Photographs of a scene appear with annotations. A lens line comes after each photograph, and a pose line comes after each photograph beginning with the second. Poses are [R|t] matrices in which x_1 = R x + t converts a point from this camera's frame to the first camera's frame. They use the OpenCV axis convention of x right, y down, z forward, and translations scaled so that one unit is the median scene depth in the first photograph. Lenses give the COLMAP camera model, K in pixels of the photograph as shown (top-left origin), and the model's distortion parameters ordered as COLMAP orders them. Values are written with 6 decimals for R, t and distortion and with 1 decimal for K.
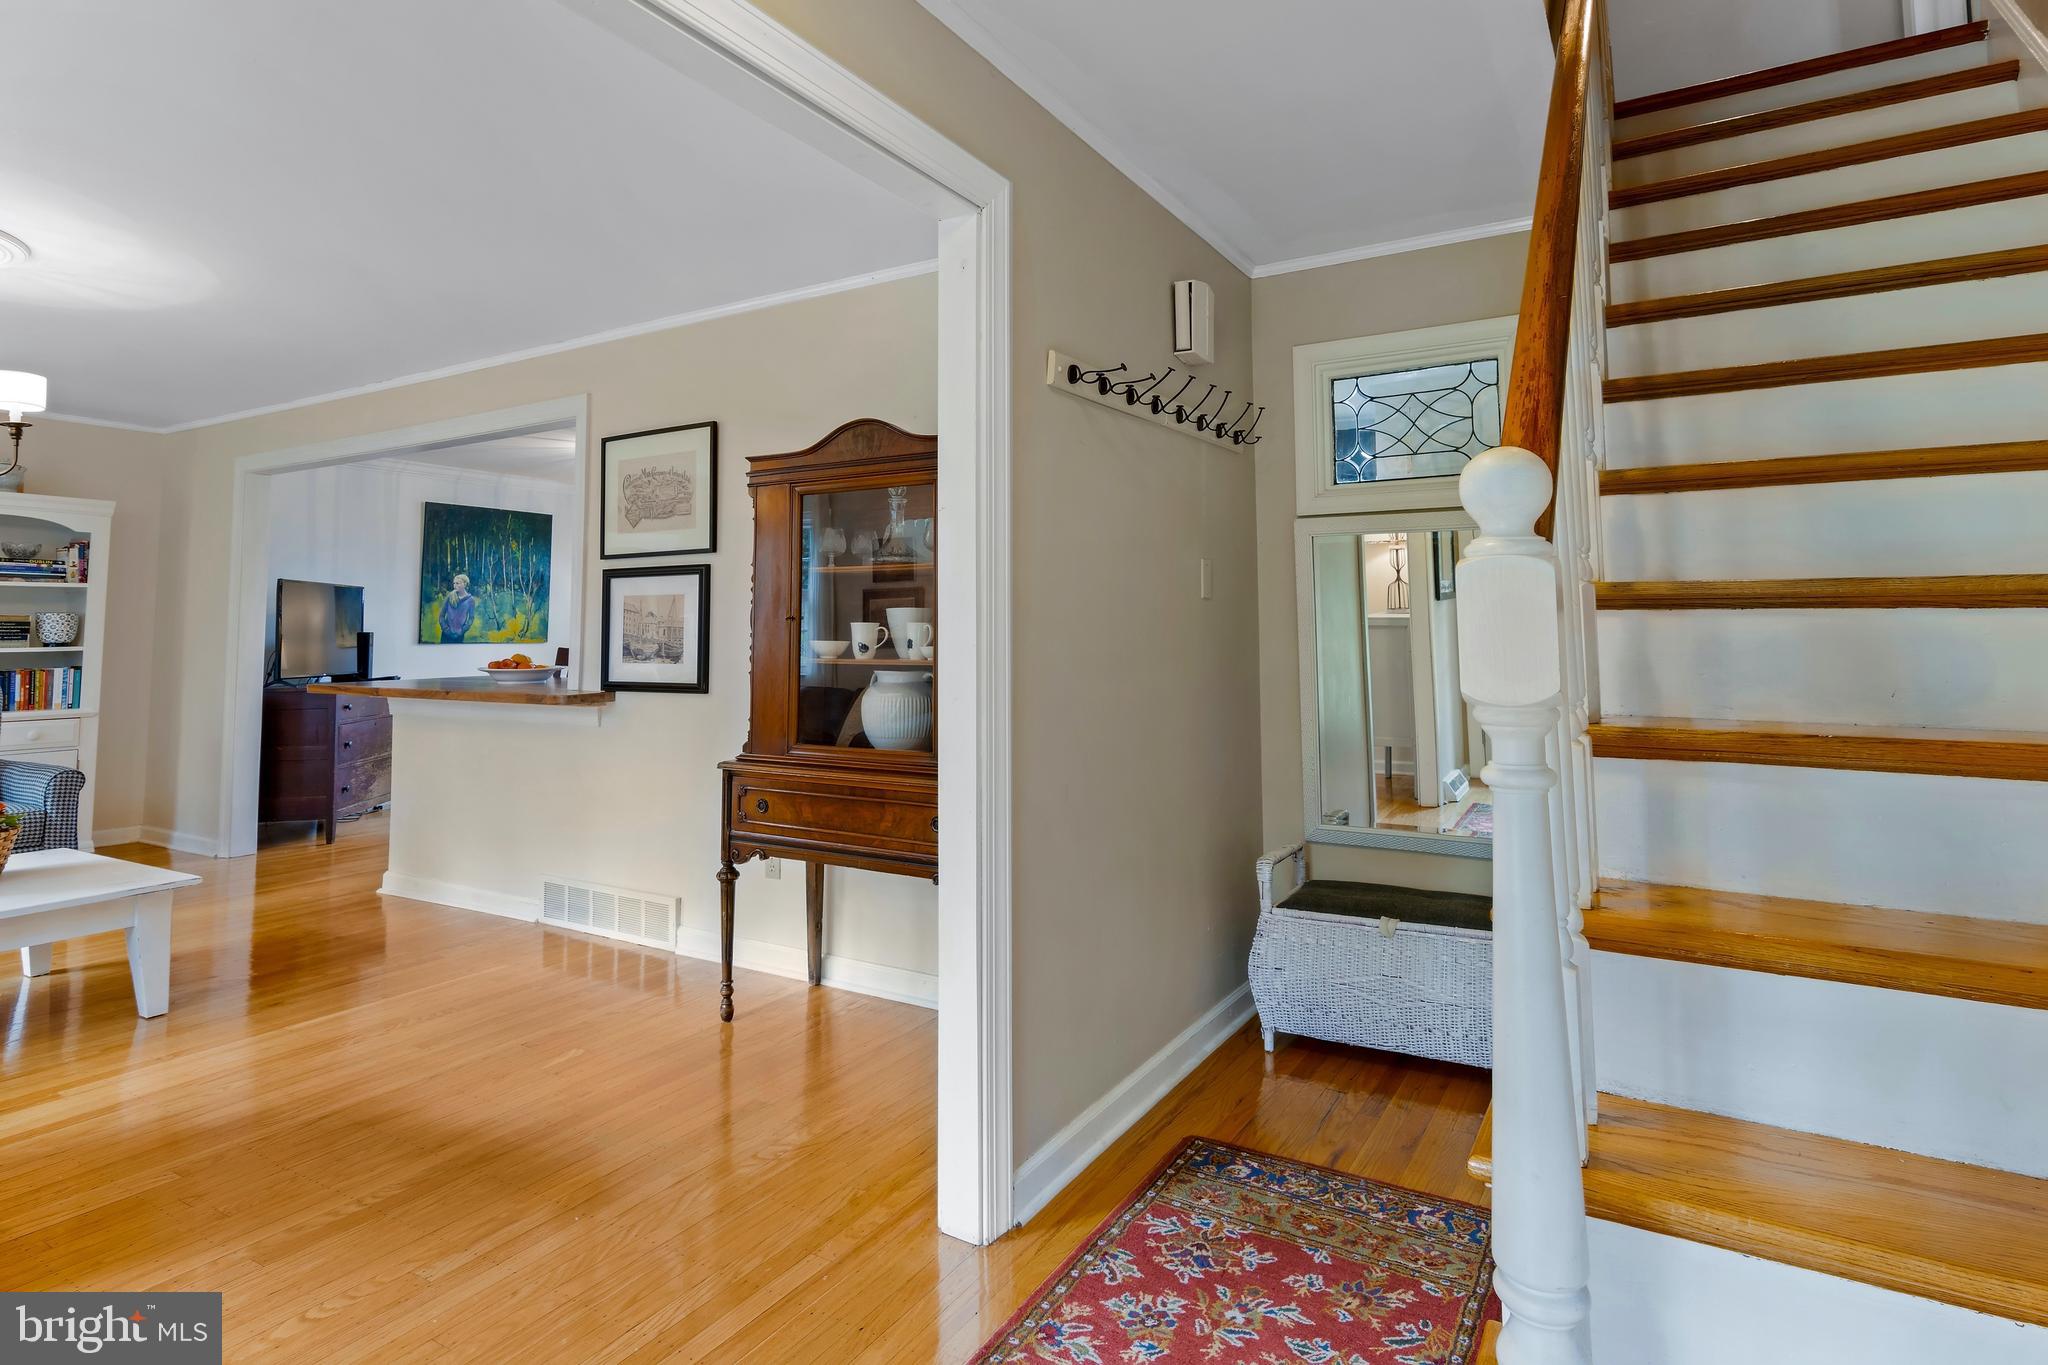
lens RADIAL K [[1065.0, 0, 1008.0], [0, 1065.0, 558.7], [0, 0, 1]] dist [0.015533, -0.007102]
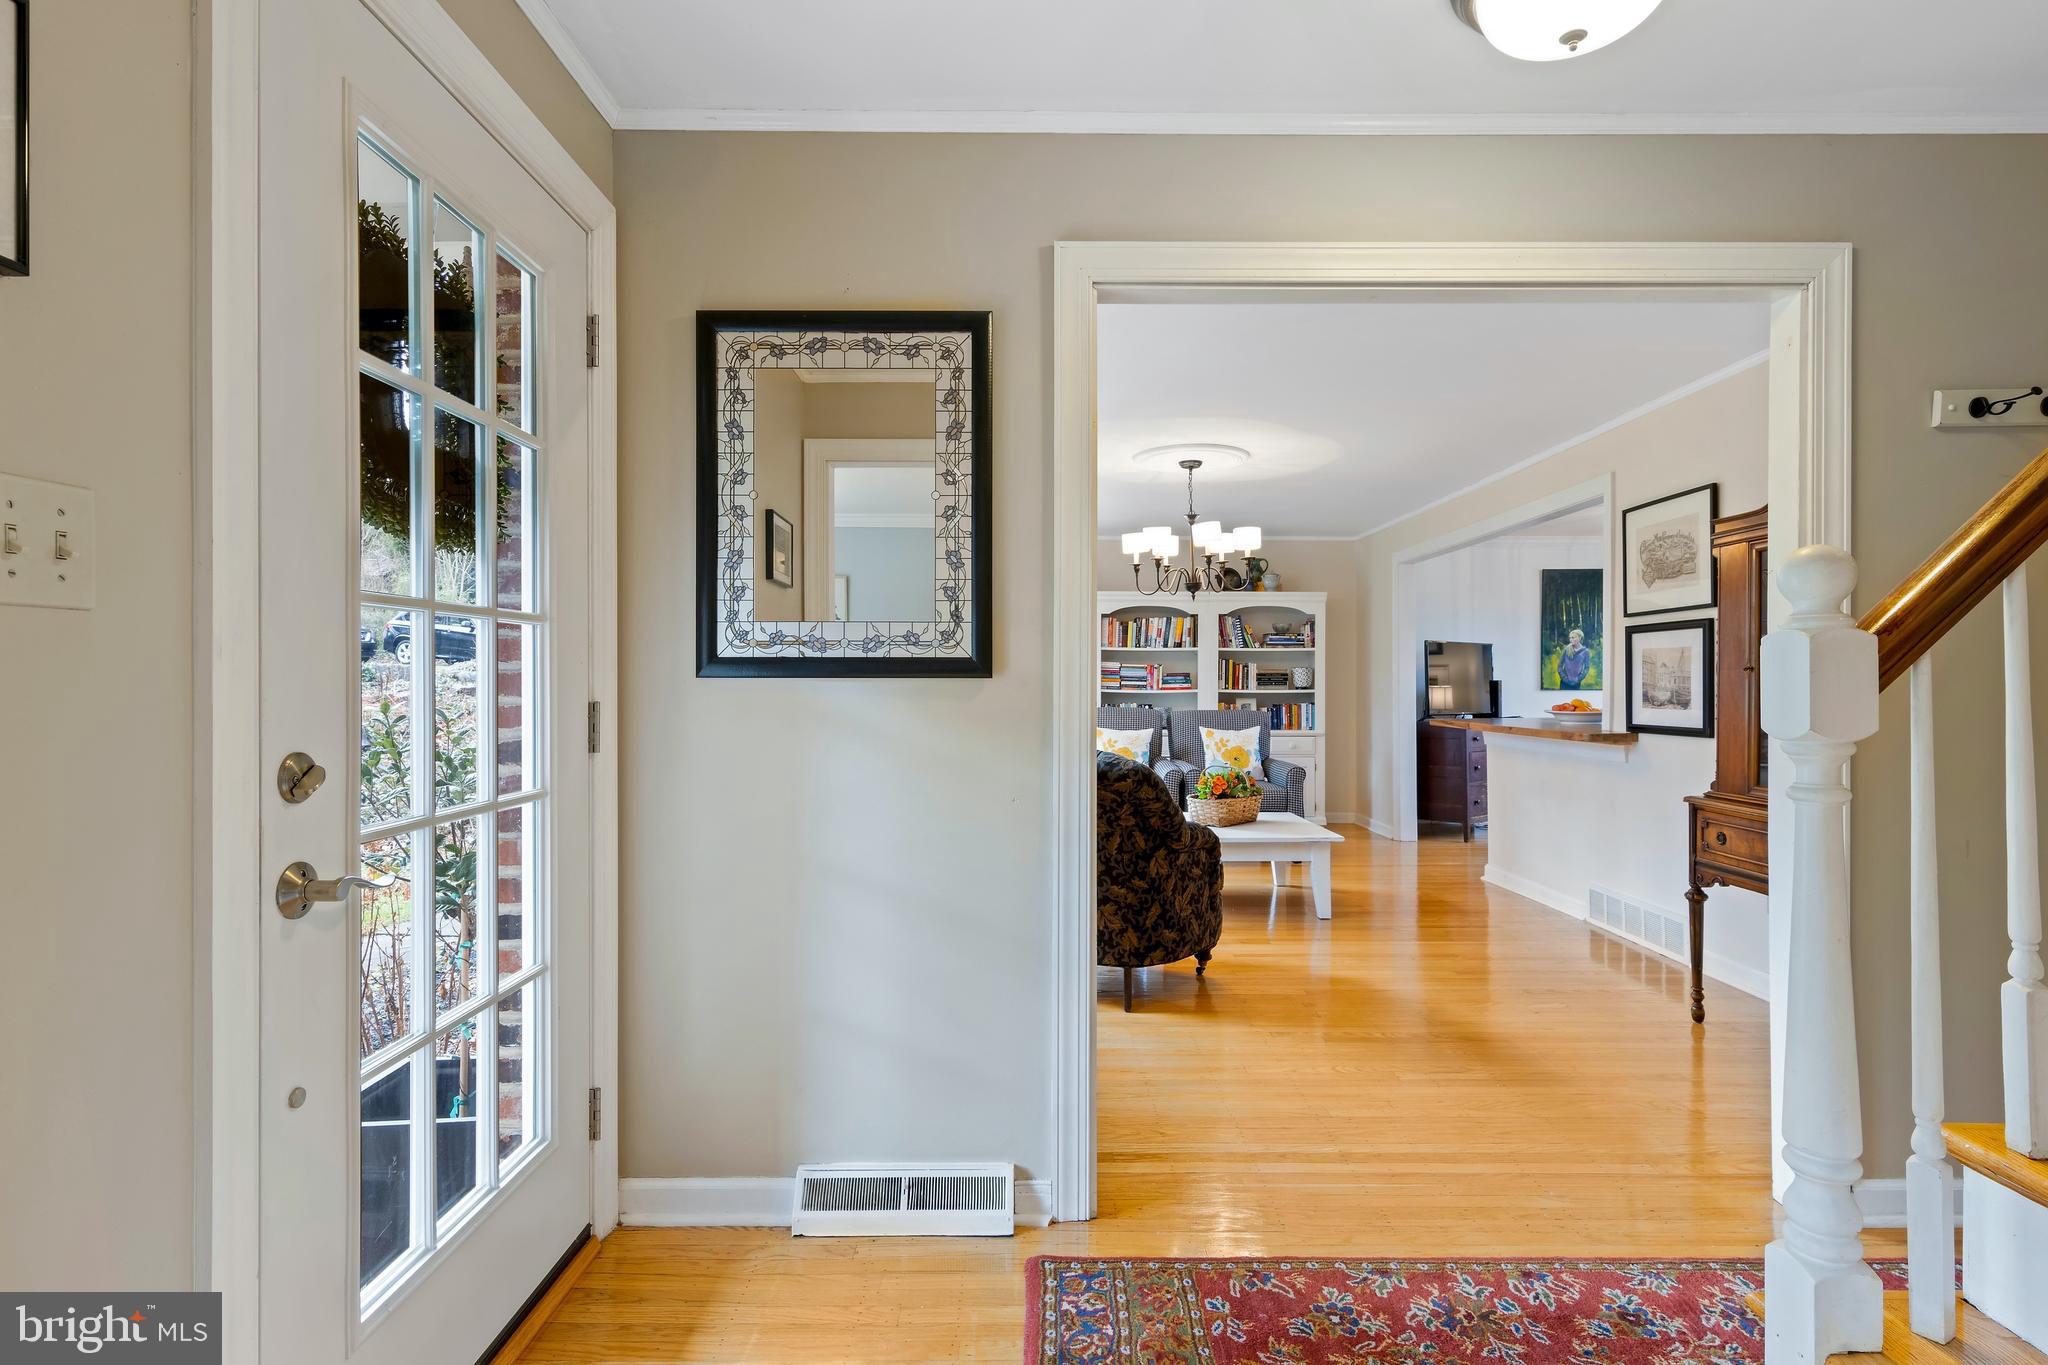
lens RADIAL K [[1018.6, 0, 1040.0], [0, 1018.6, 690.6], [0, 0, 1]] dist [-0.003502, -0.000240]
pose [[0.519477, 0.009243, -0.854435, 0.226170], [0.058850, 0.997180, 0.046566, -0.008916], [0.852456, -0.074473, 0.517468, -0.102499]]
